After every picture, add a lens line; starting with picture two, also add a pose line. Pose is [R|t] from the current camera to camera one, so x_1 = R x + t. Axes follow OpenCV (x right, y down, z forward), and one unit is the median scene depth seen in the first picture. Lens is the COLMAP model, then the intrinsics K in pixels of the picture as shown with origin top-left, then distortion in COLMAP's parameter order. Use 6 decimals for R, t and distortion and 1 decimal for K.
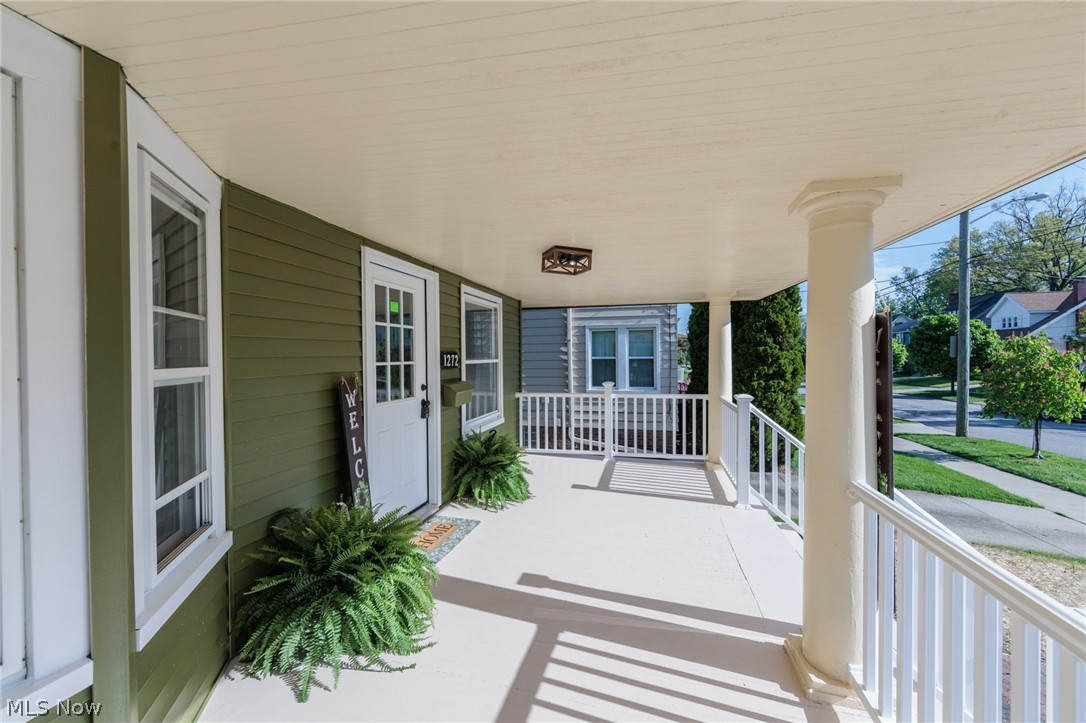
lens RADIAL K [[429.3, 0, 542.1], [0, 429.3, 357.2], [0, 0, 1]] dist [-0.002418, -0.000187]
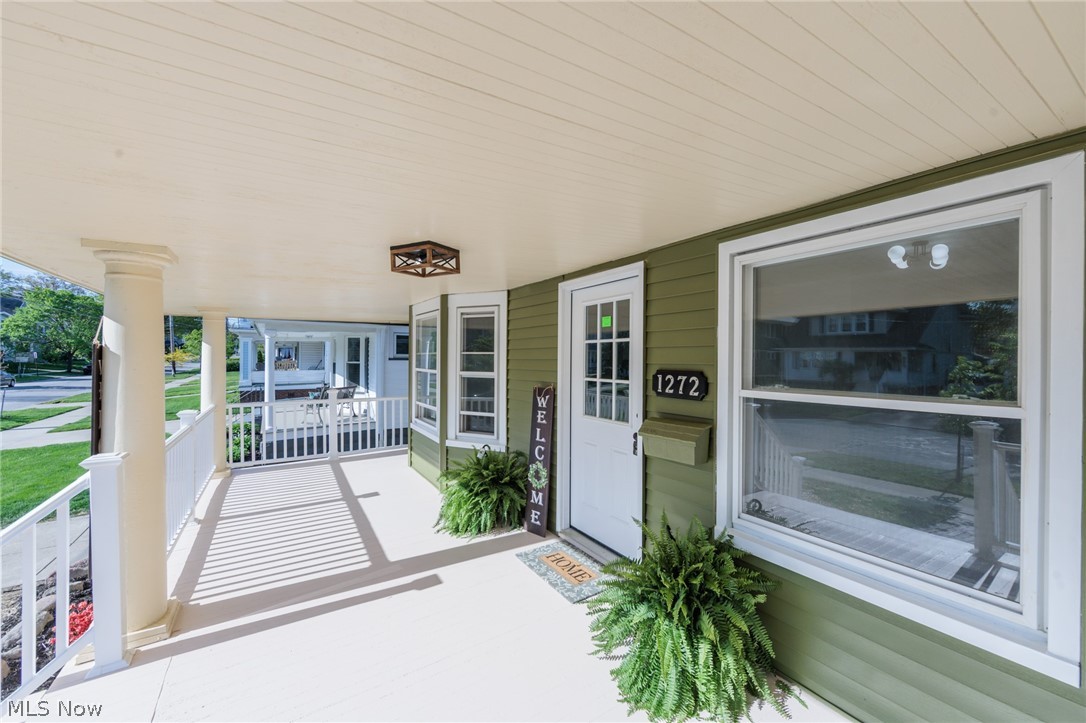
lens RADIAL K [[429.3, 0, 542.8], [0, 429.3, 361.1], [0, 0, 1]] dist [-0.002418, -0.000187]
pose [[-0.684692, -0.001317, -0.728831, 0.413671], [-0.011777, 0.999888, 0.009257, -0.033271], [0.728737, 0.014922, -0.684631, 1.423155]]
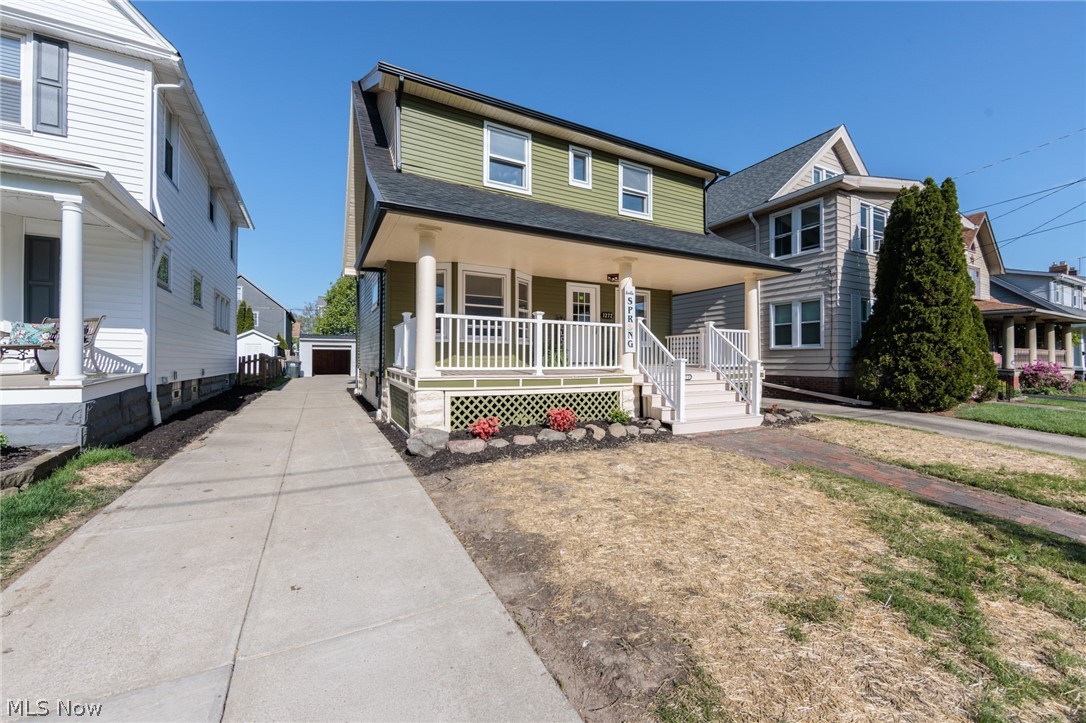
lens RADIAL K [[429.3, 0, 549.1], [0, 429.3, 352.0], [0, 0, 1]] dist [-0.002418, -0.000187]
pose [[0.688835, -0.010031, -0.724849, 1.690994], [-0.006136, 0.999788, -0.019667, 0.329620], [0.724893, 0.017995, 0.688627, -1.295081]]
